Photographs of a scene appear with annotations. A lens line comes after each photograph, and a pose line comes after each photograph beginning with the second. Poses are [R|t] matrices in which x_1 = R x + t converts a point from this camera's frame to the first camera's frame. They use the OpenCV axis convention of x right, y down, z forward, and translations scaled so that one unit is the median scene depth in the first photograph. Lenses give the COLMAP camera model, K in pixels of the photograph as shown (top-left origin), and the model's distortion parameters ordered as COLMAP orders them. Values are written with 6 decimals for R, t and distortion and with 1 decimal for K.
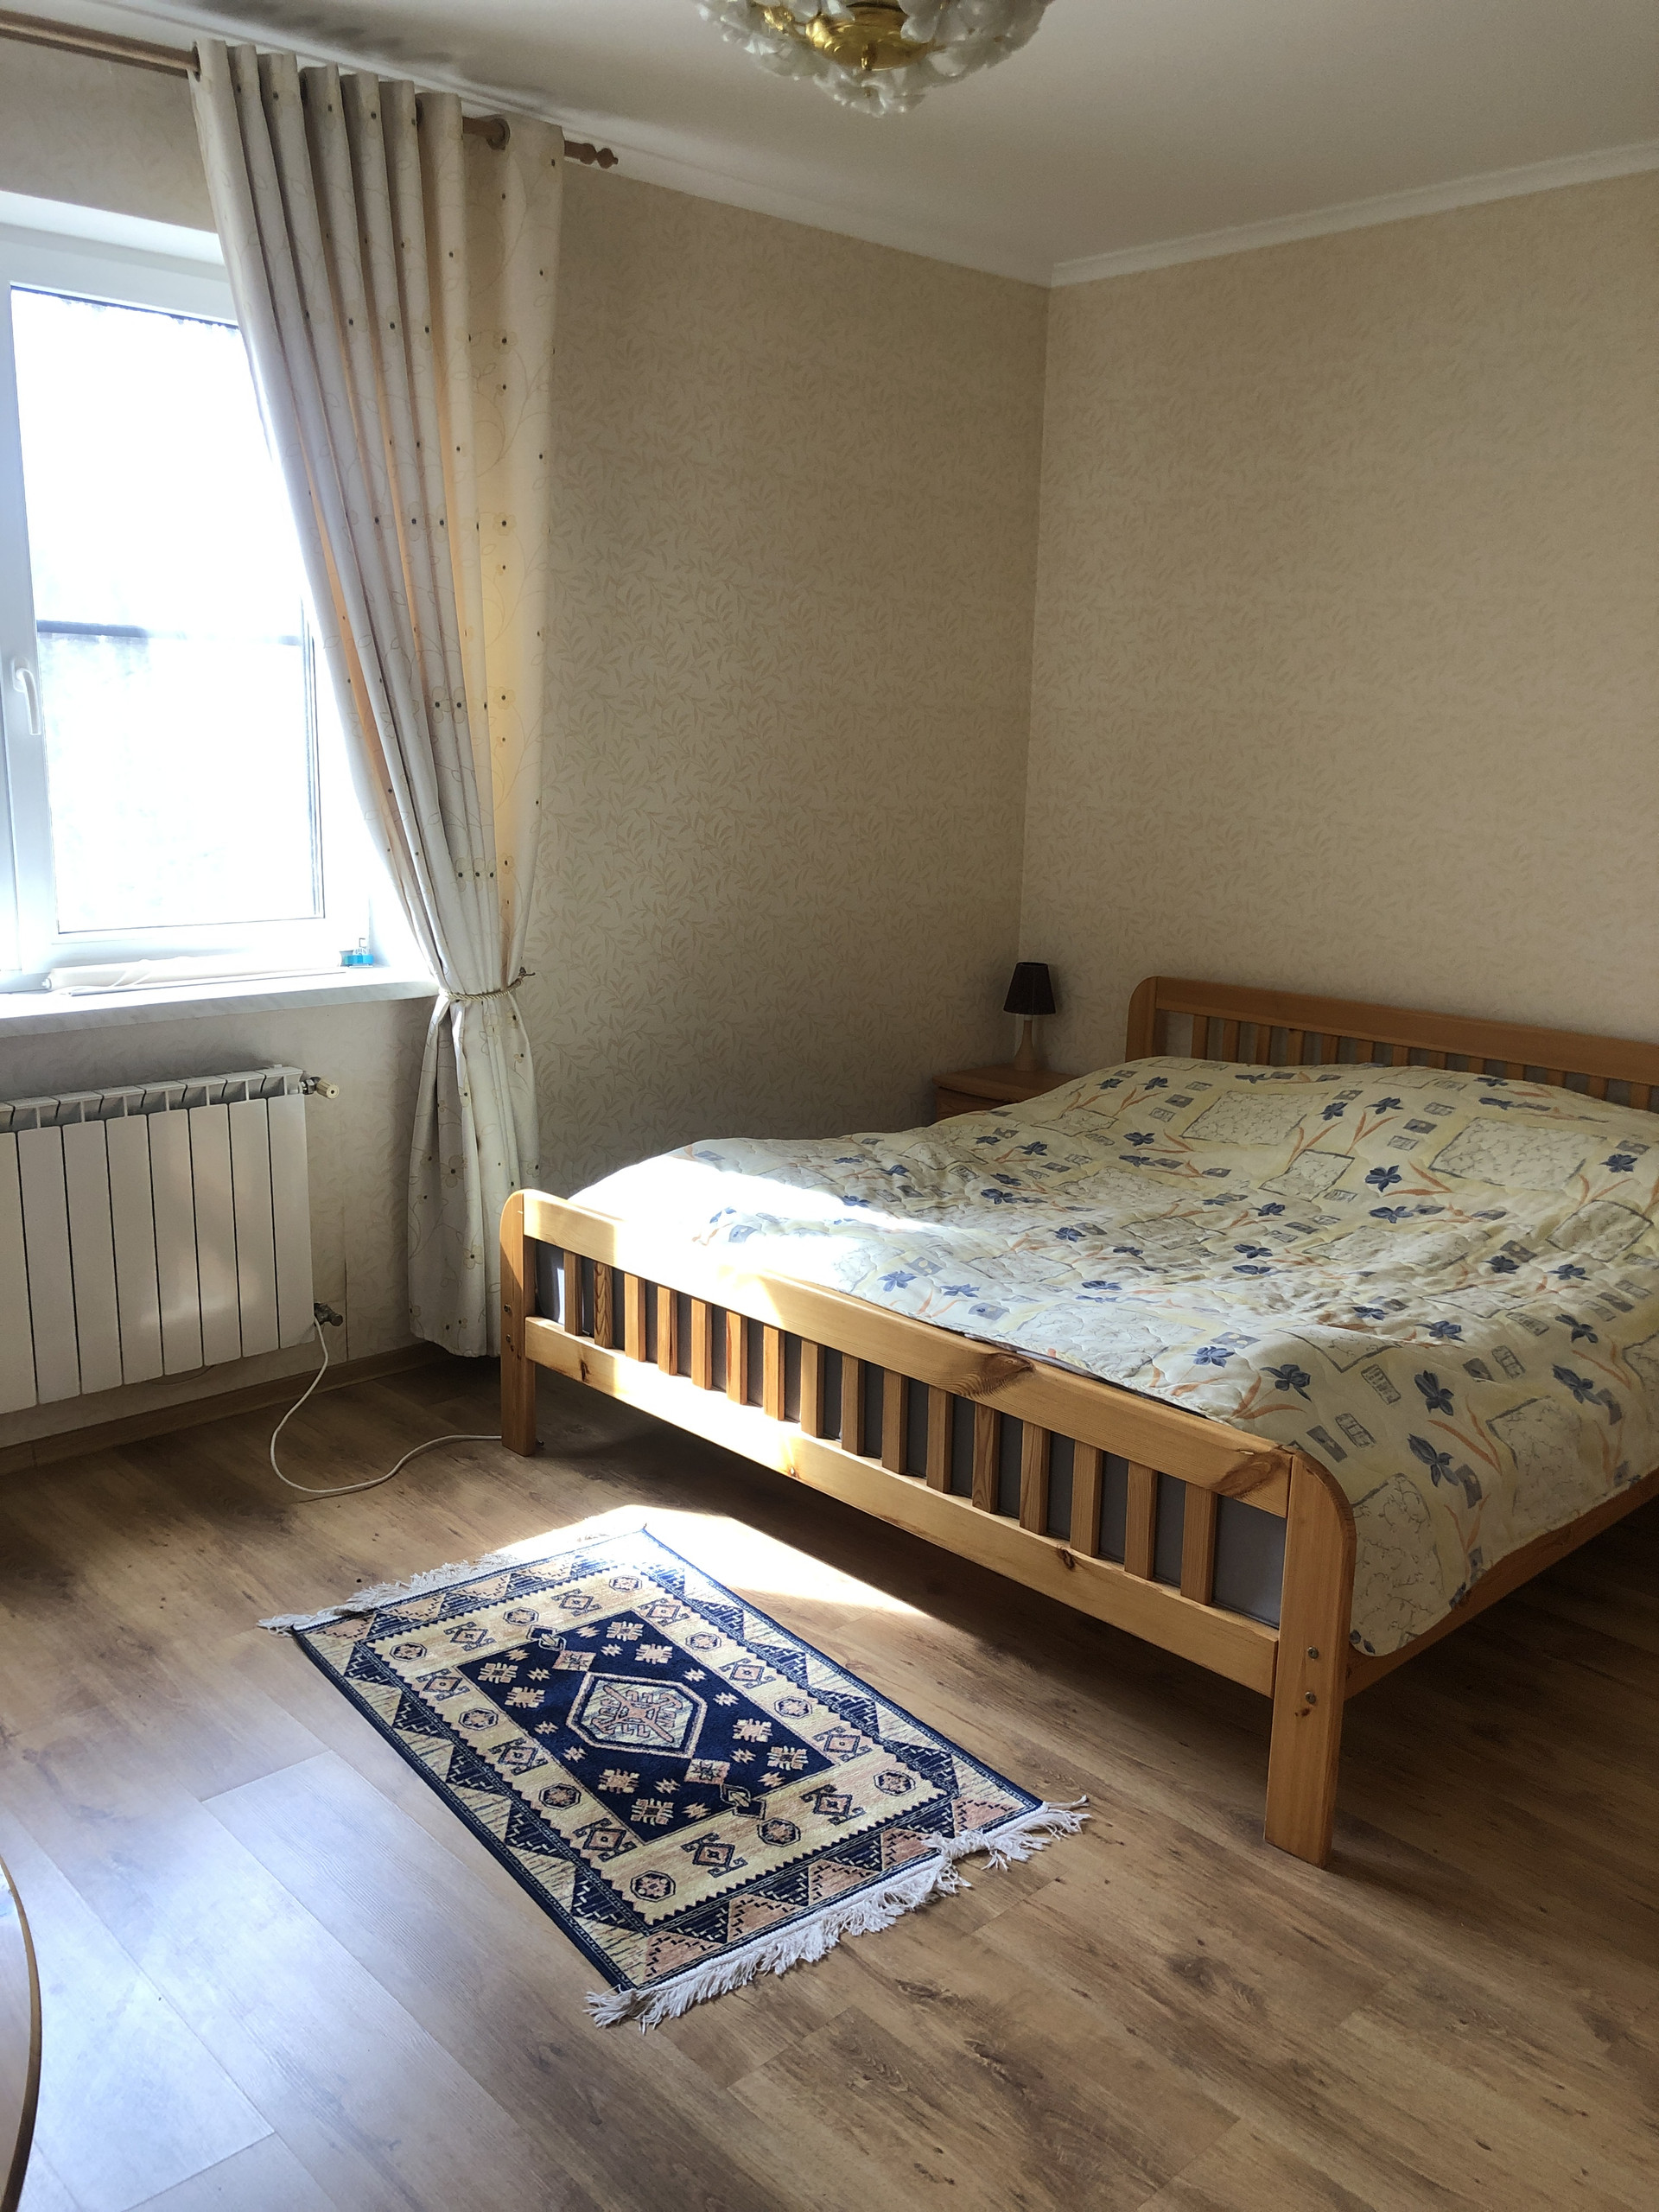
lens RADIAL K [[1833.0, 0, 830.9], [0, 1833.0, 1115.1], [0, 0, 1]] dist [0.050889, -0.043528]
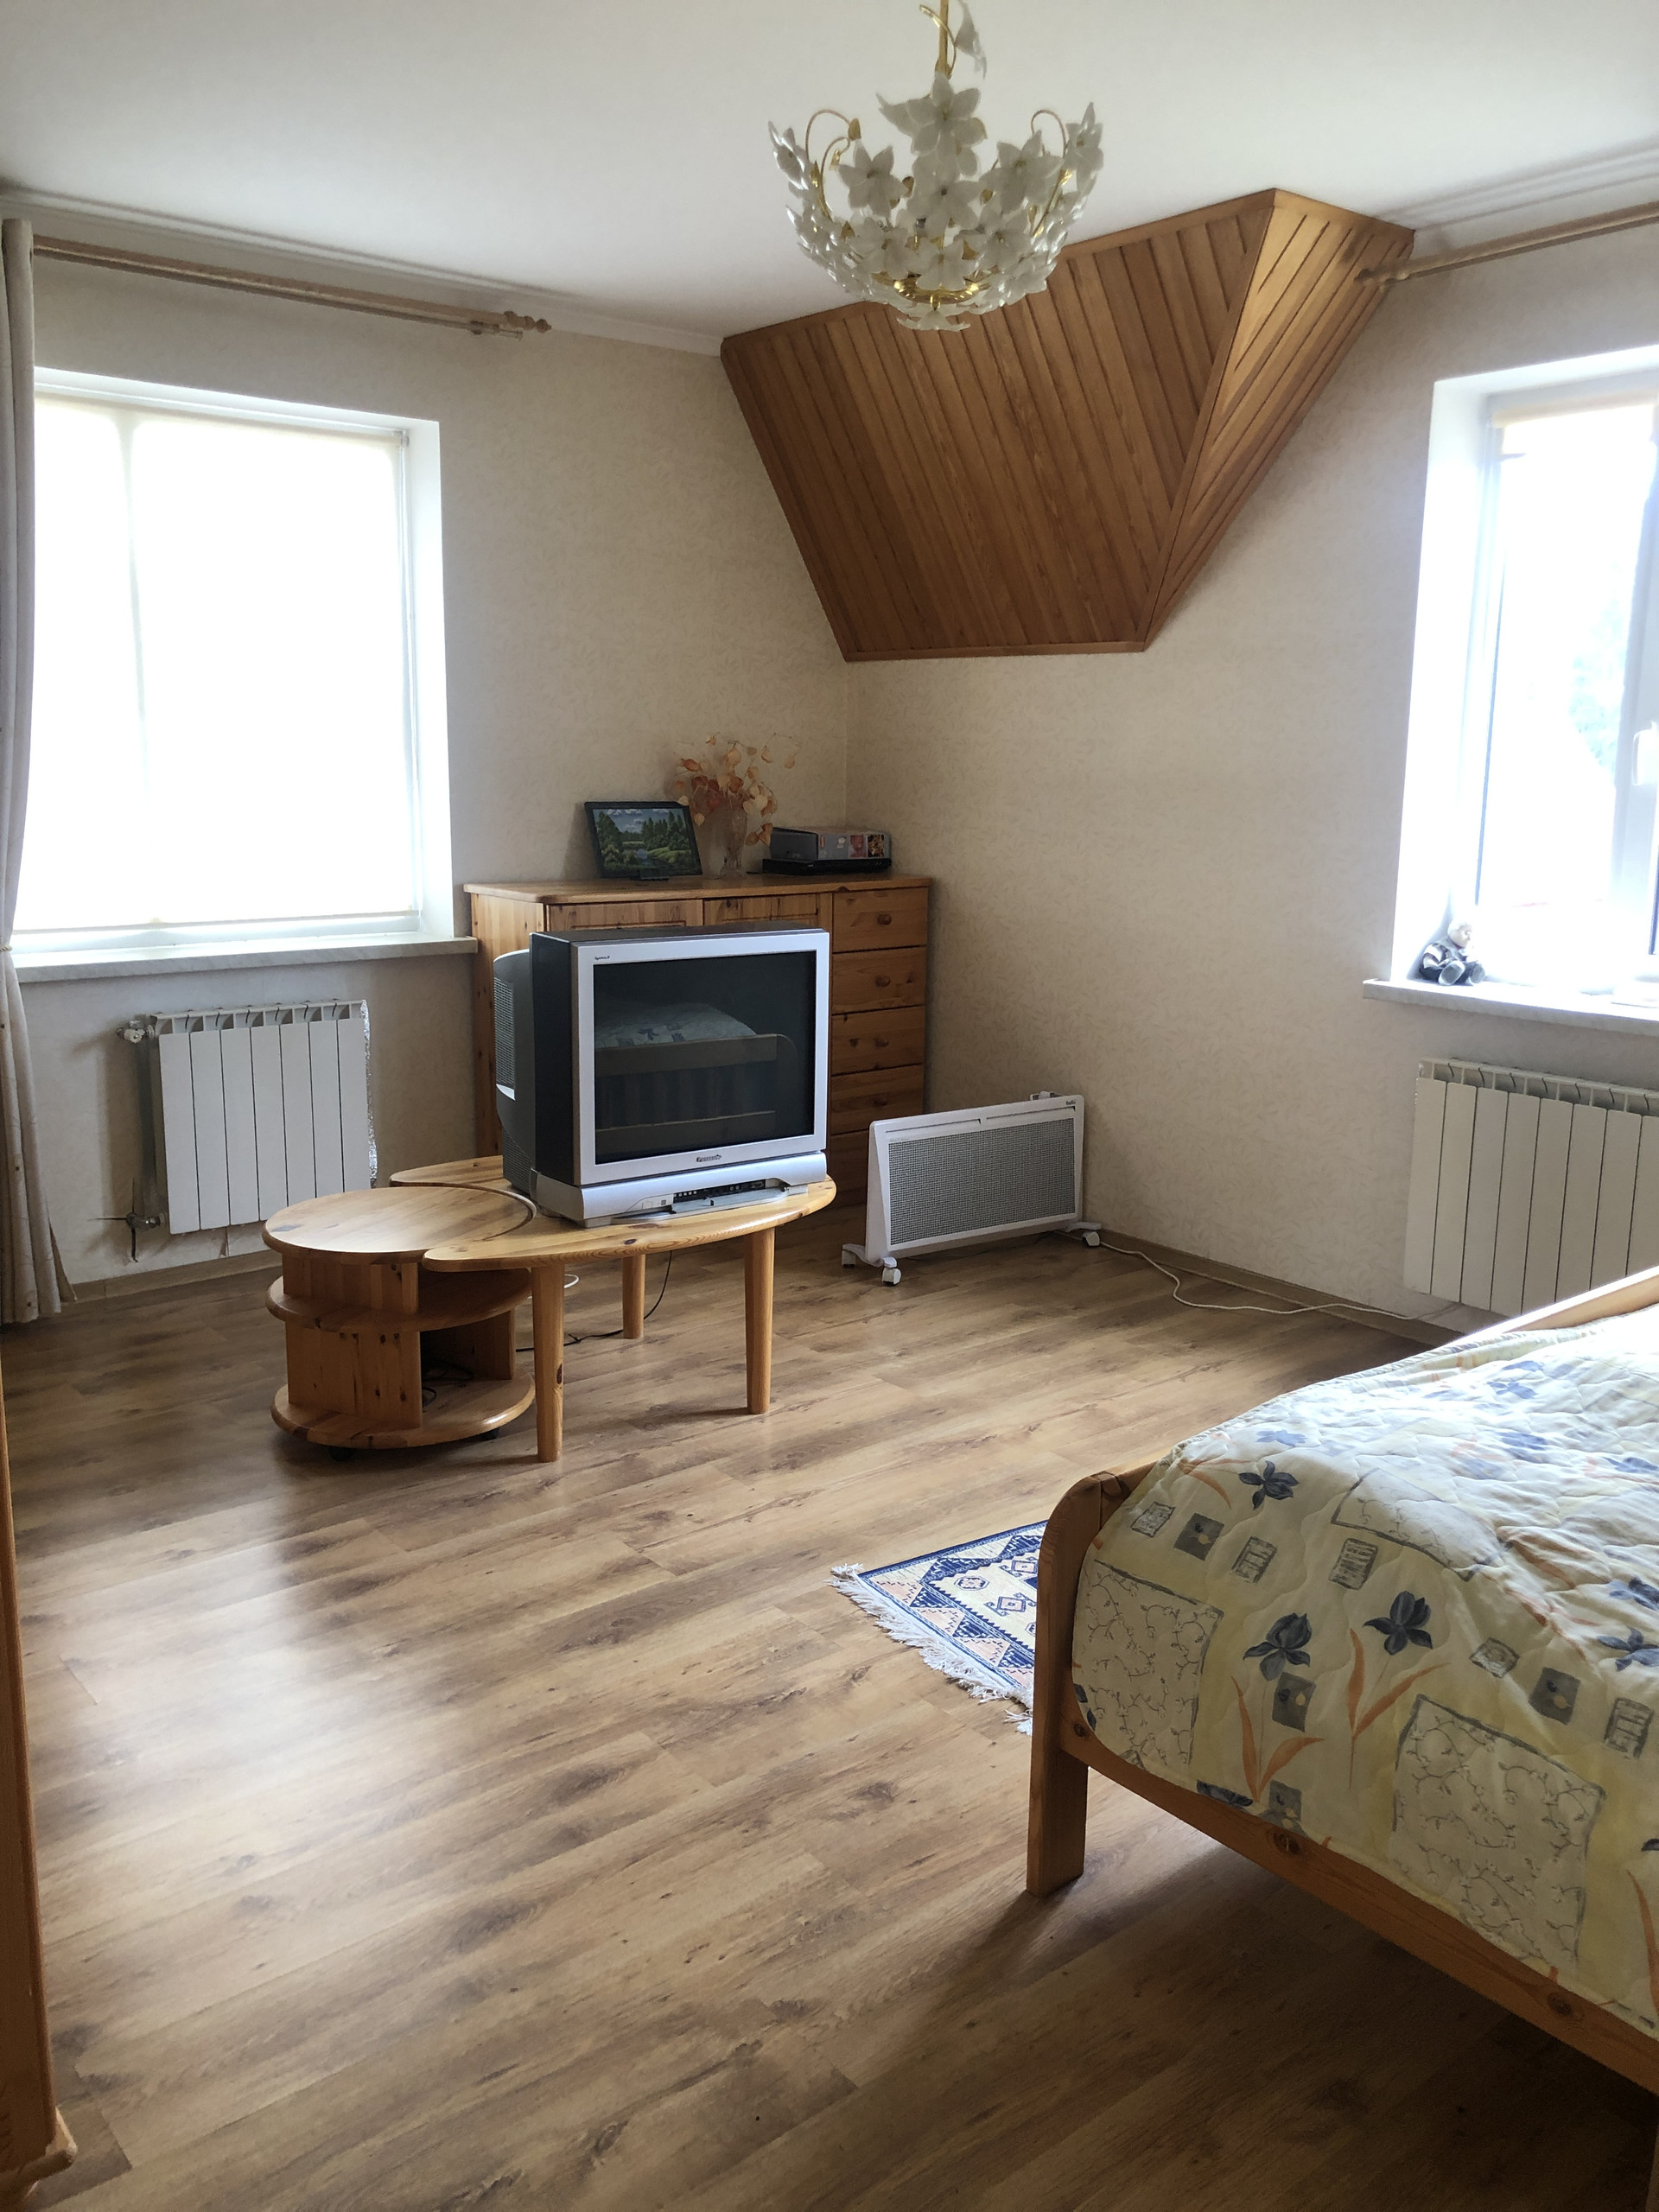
lens RADIAL K [[1833.0, 0, 831.5], [0, 1833.0, 1102.6], [0, 0, 1]] dist [0.050889, -0.043528]
pose [[-0.069821, 0.175168, -0.982060, 1.243836], [-0.229879, 0.955141, 0.186710, -0.167575], [0.970712, 0.238791, -0.026421, 0.872931]]
